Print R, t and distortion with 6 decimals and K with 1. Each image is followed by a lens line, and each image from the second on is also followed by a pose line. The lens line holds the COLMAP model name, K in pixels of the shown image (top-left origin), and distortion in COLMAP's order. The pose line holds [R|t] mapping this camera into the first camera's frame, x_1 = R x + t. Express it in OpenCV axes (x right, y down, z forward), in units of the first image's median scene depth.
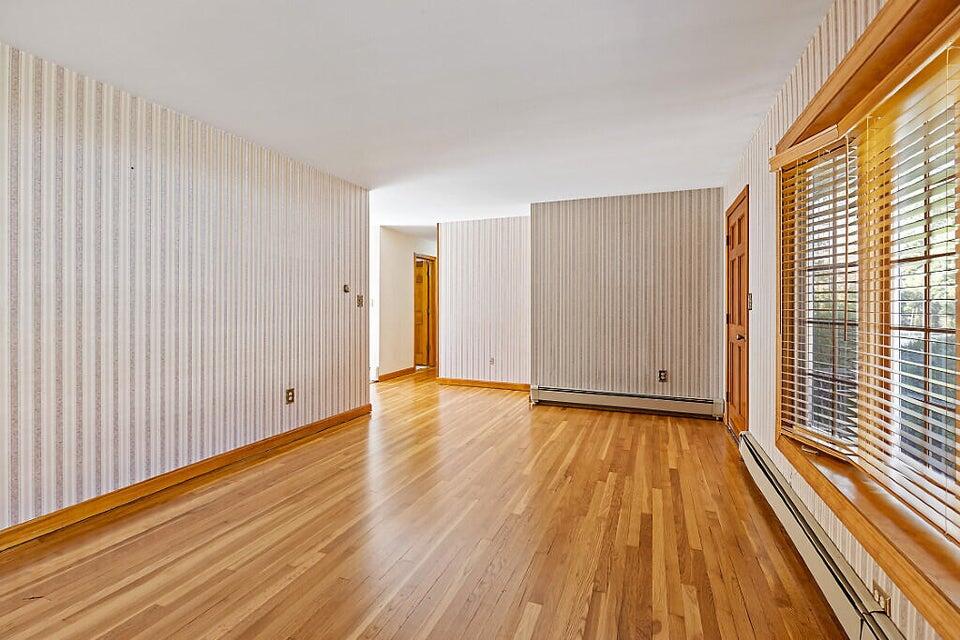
lens RADIAL K [[442.3, 0, 479.6], [0, 442.3, 310.0], [0, 0, 1]] dist [0.000741, -0.000822]
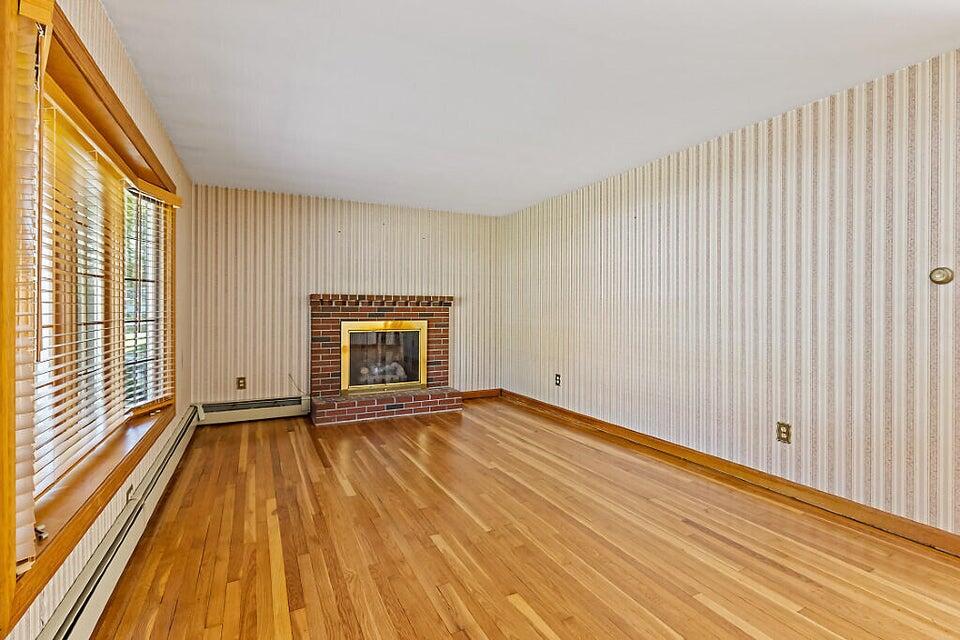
lens RADIAL K [[440.8, 0, 476.8], [0, 440.8, 313.3], [0, 0, 1]] dist [0.003062, -0.000216]
pose [[-0.667354, 0.003014, -0.744735, 0.643877], [-0.011604, 0.999828, 0.014445, -0.014708], [0.744650, 0.018282, -0.667204, 1.520844]]
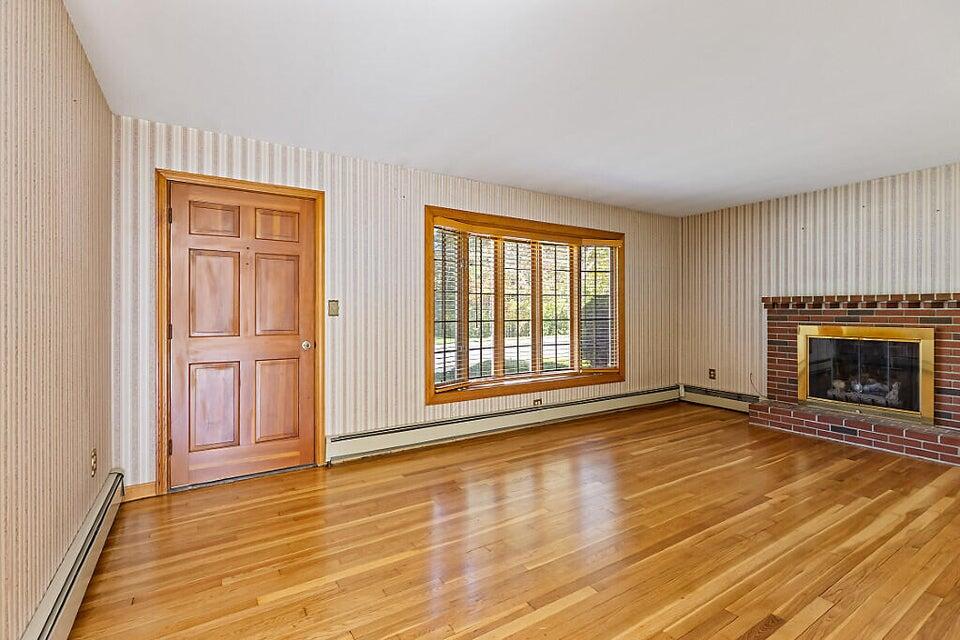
lens RADIAL K [[442.3, 0, 479.6], [0, 442.3, 310.0], [0, 0, 1]] dist [0.000741, -0.000822]
pose [[-0.810364, -0.001879, 0.585923, -0.329743], [0.002860, 0.999970, 0.007162, -0.023030], [-0.585919, 0.007480, -0.810335, 1.989569]]
